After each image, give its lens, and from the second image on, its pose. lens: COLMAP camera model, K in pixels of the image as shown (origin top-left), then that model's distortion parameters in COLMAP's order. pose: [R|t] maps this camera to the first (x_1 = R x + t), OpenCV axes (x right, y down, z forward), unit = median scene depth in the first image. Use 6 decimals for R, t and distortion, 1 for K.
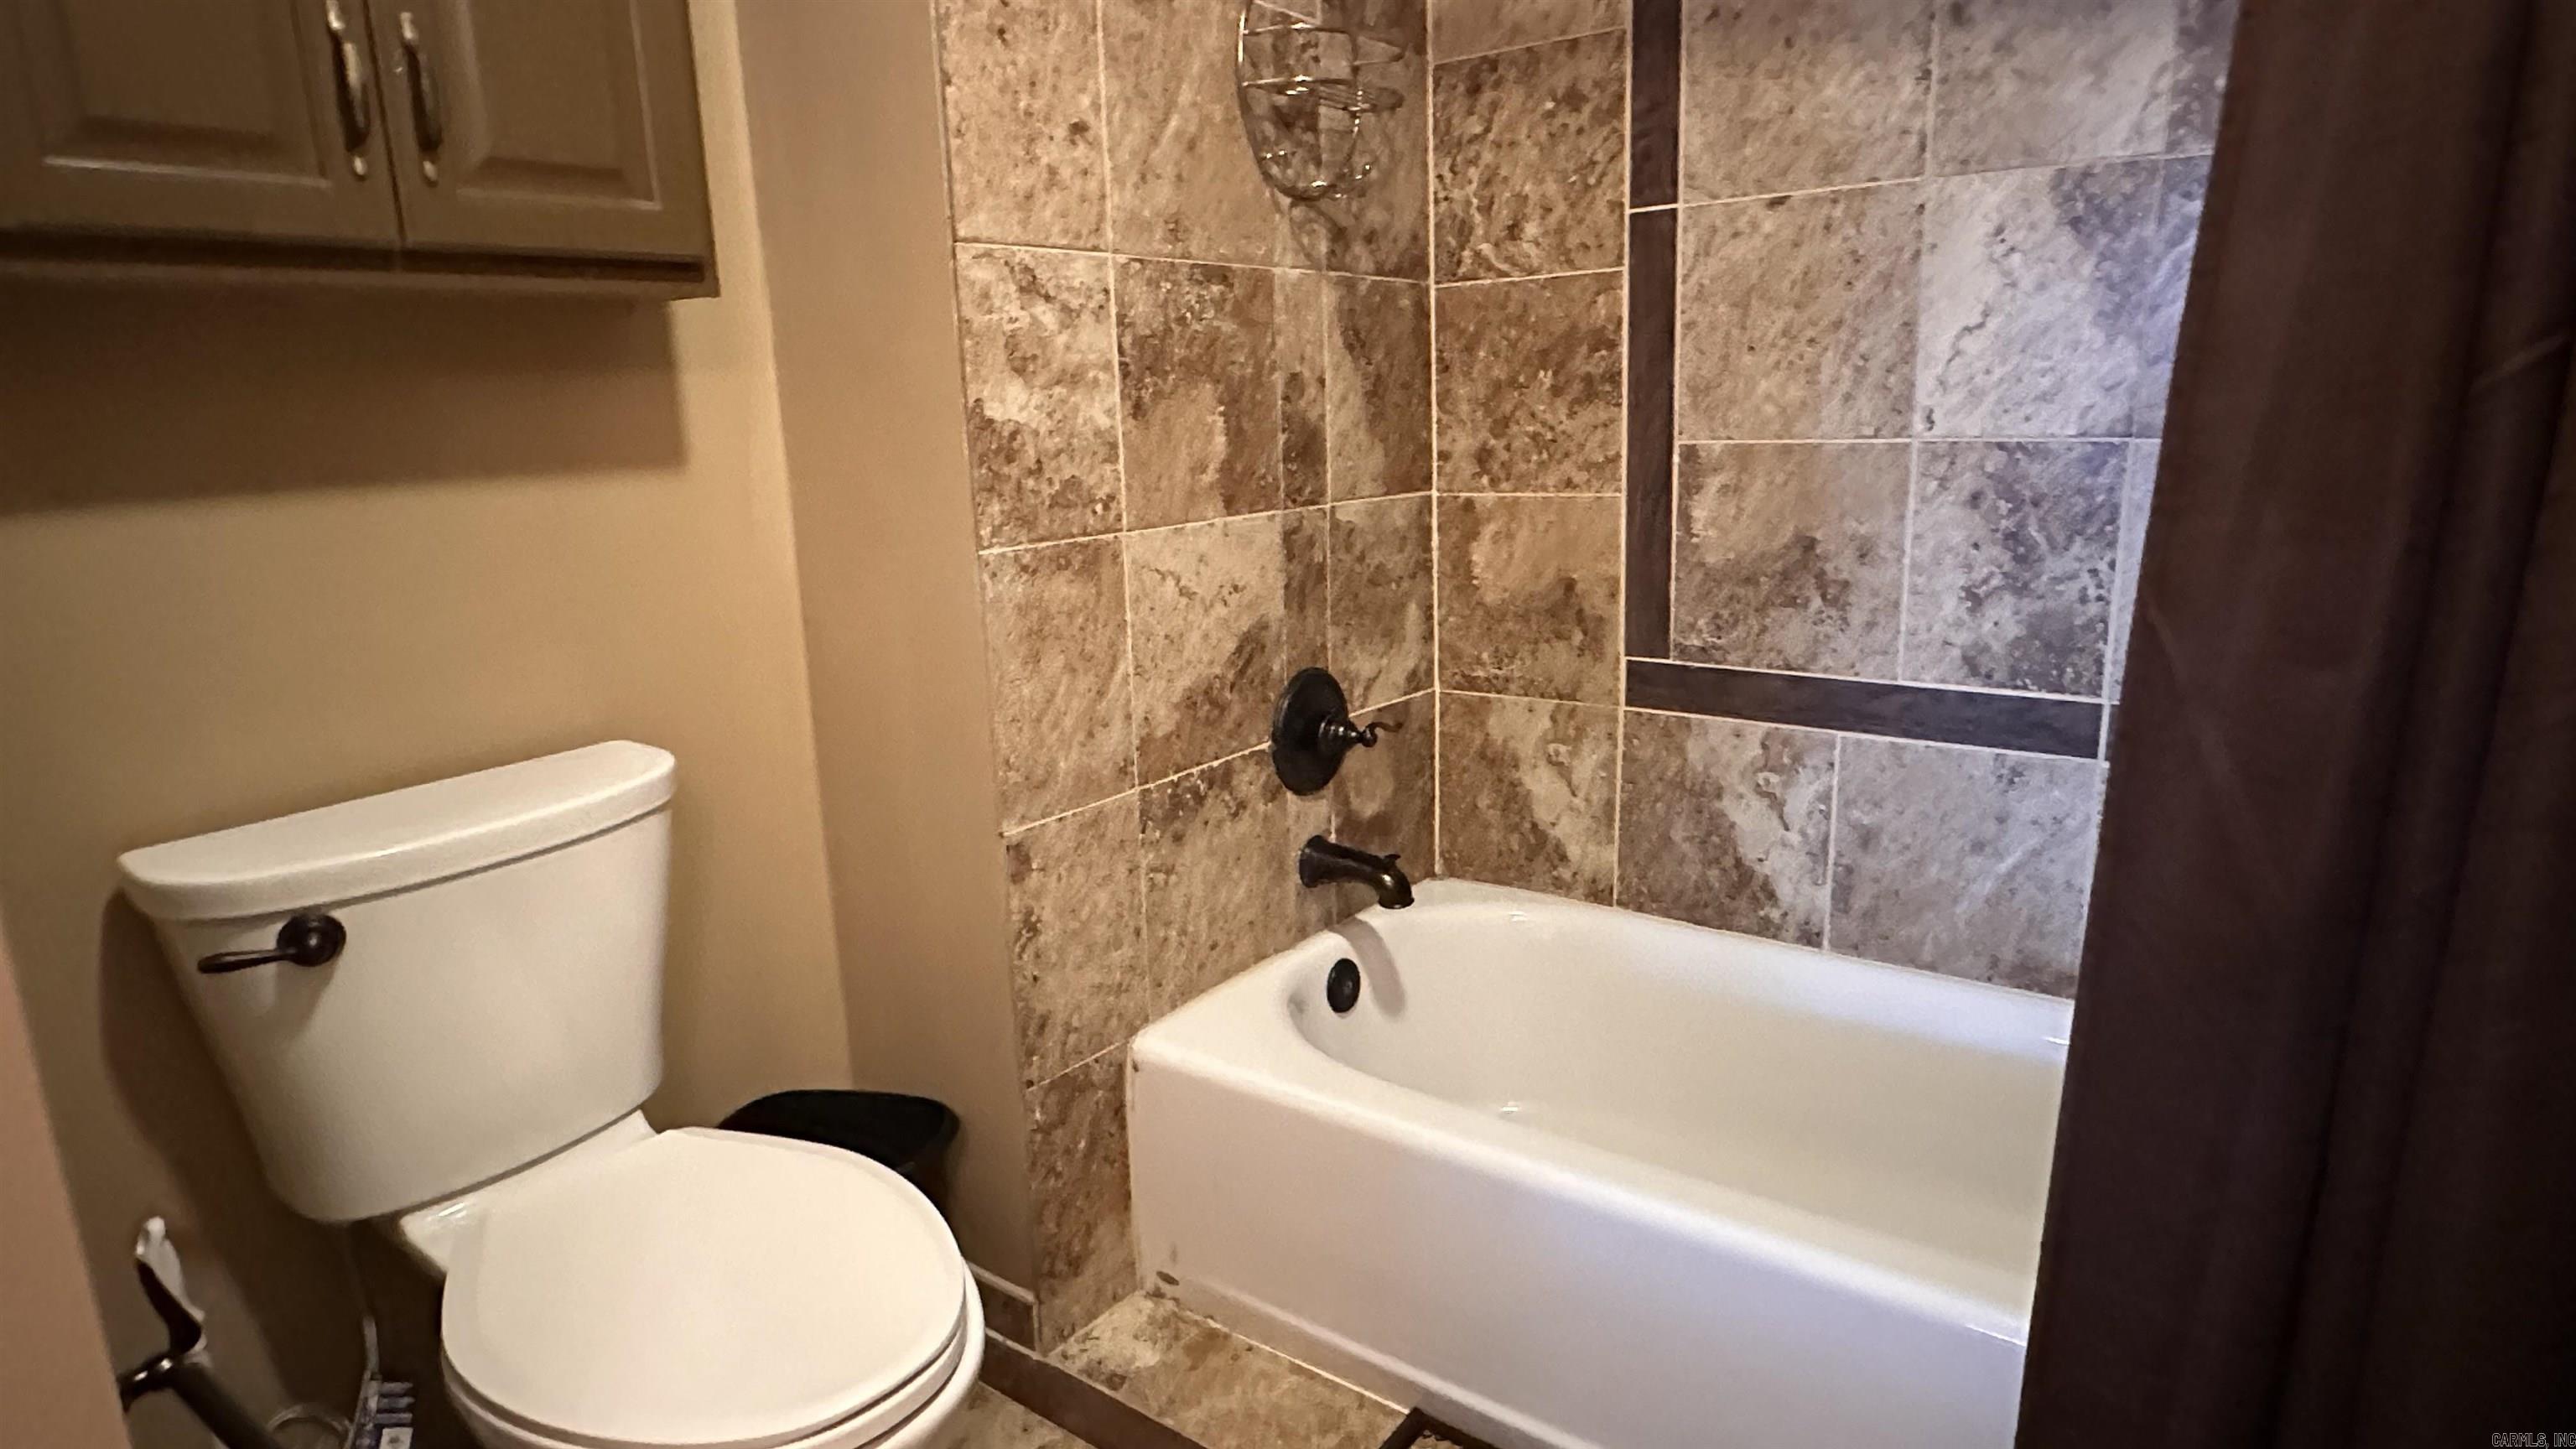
lens RADIAL K [[1449.8, 0, 1289.8], [0, 1449.8, 718.3], [0, 0, 1]] dist [0.000965, 0.000962]
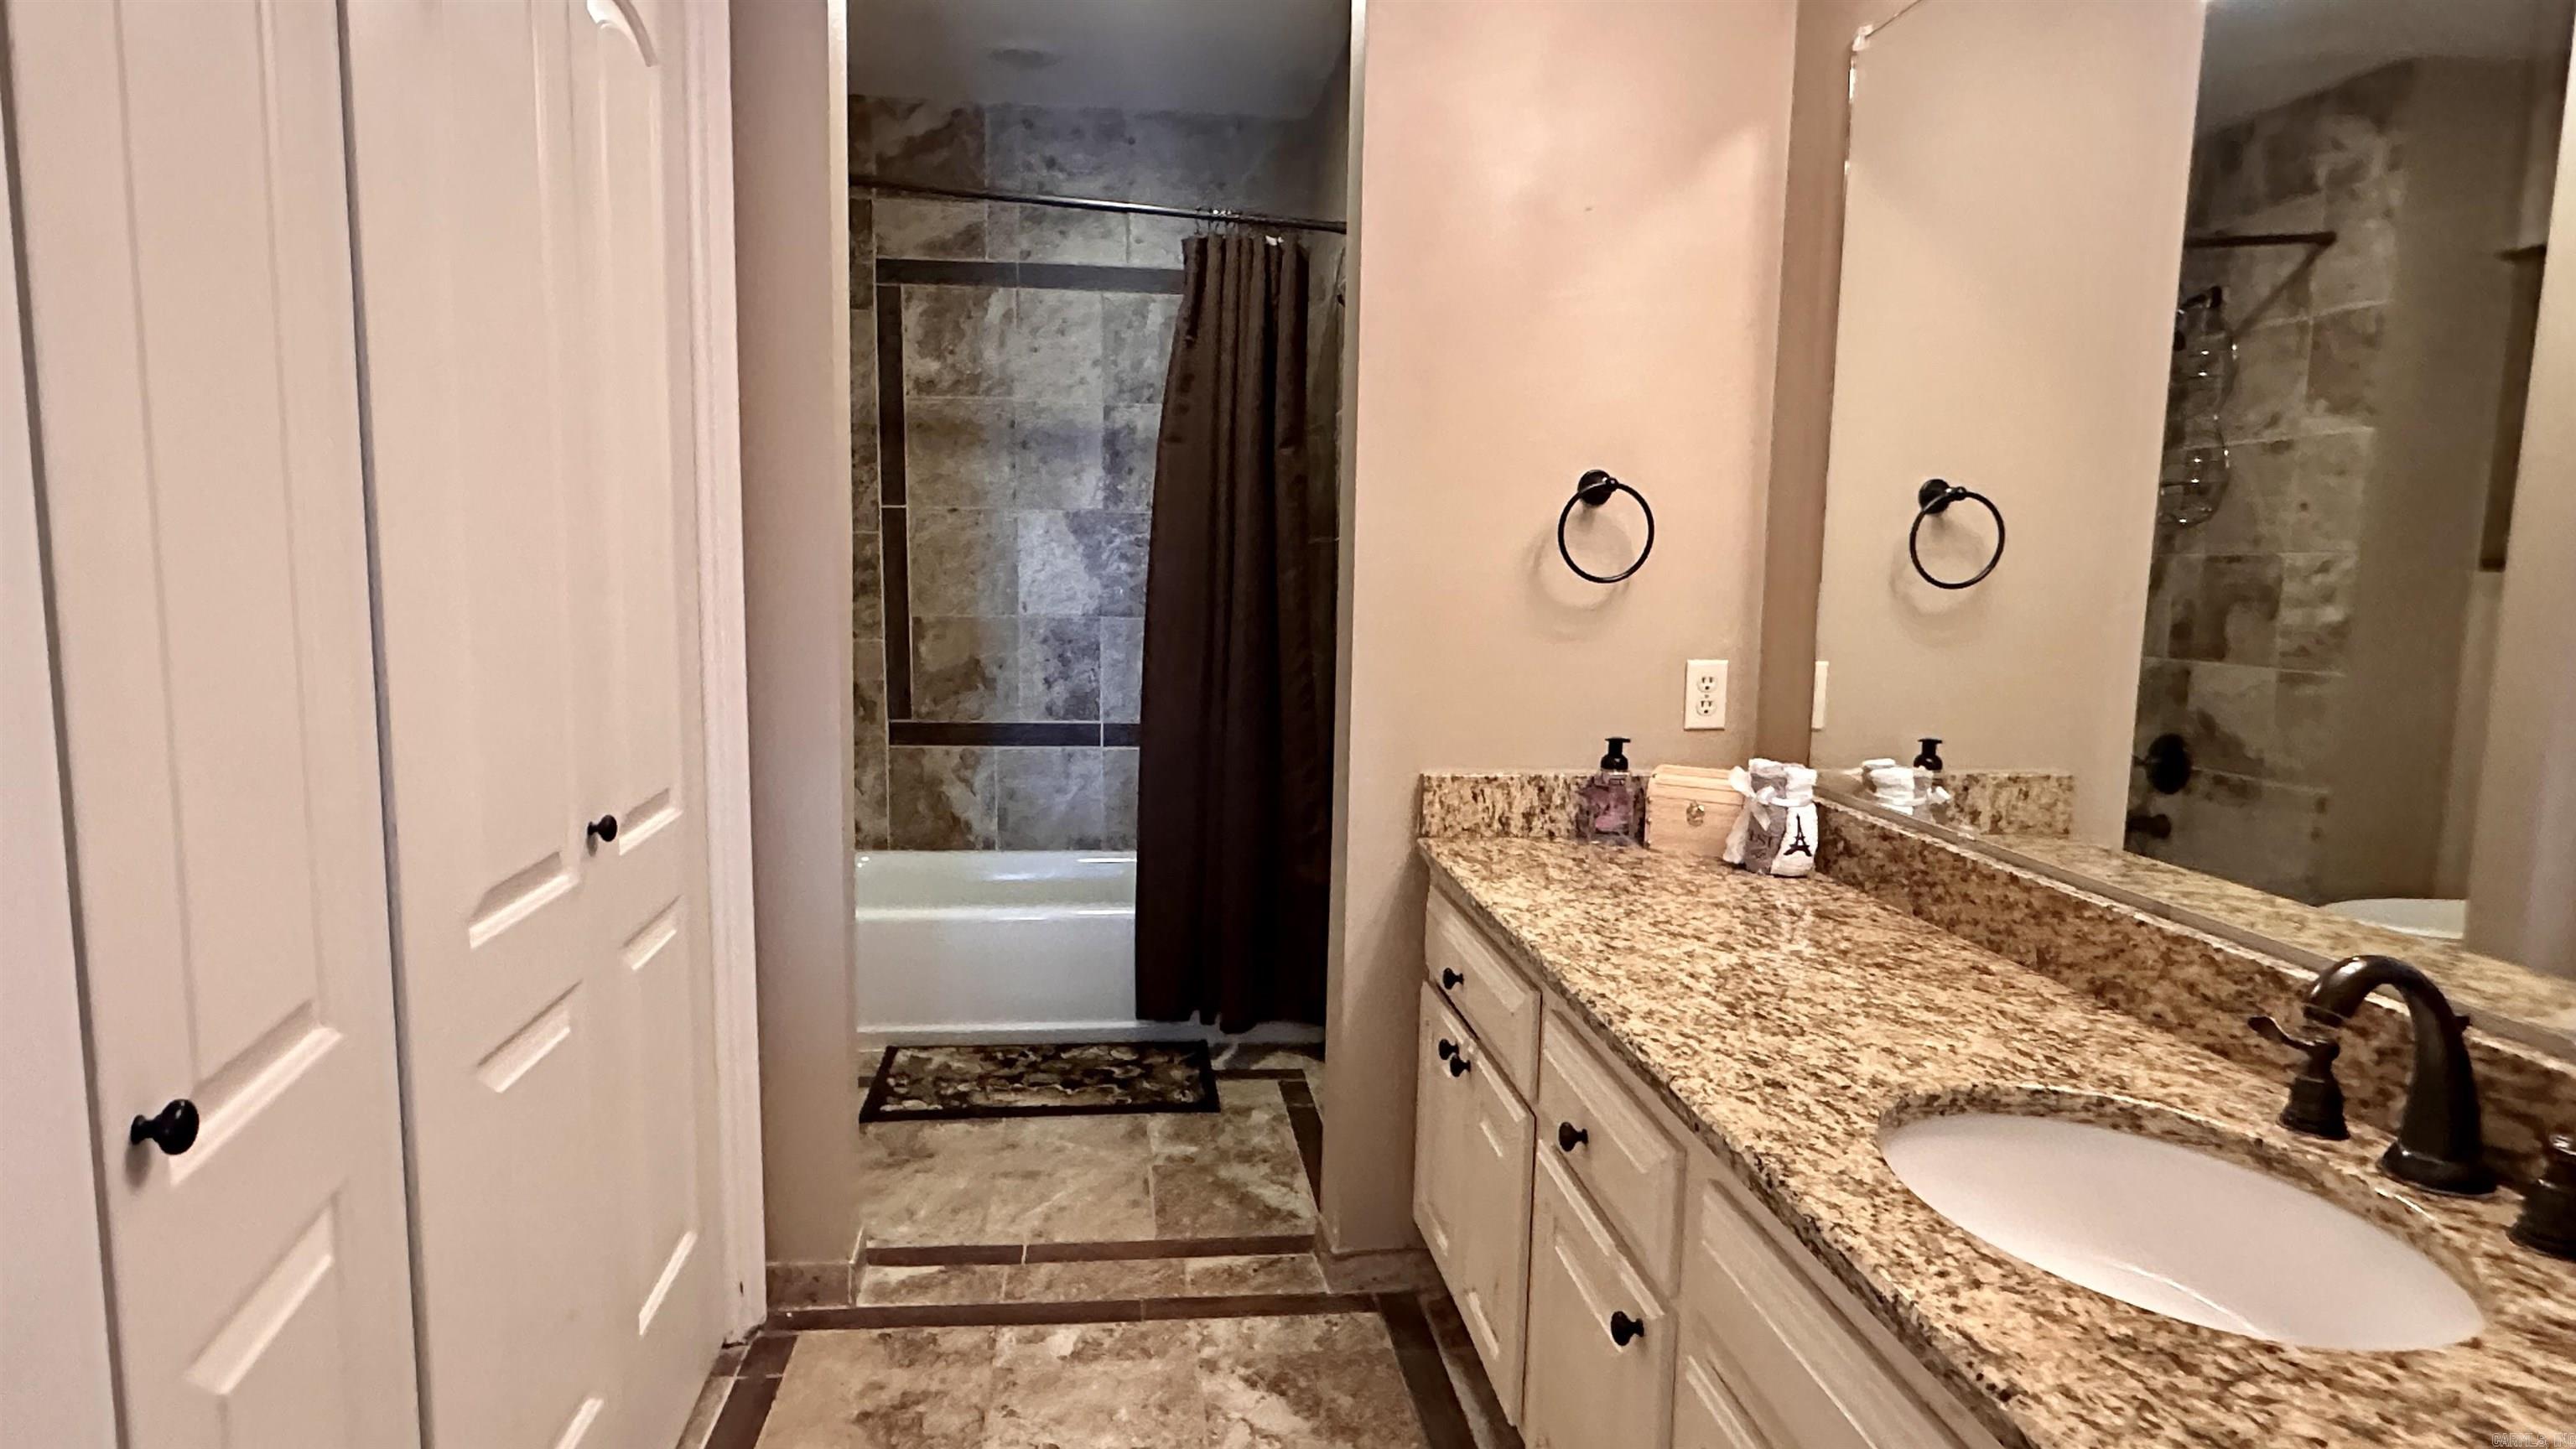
lens RADIAL K [[1449.8, 0, 1288.0], [0, 1449.8, 727.1], [0, 0, 1]] dist [0.000965, 0.000962]
pose [[0.735751, -0.035156, 0.676340, -0.788317], [0.114998, 0.990635, -0.073607, 0.195278], [-0.667418, 0.131934, 0.732903, -0.918509]]
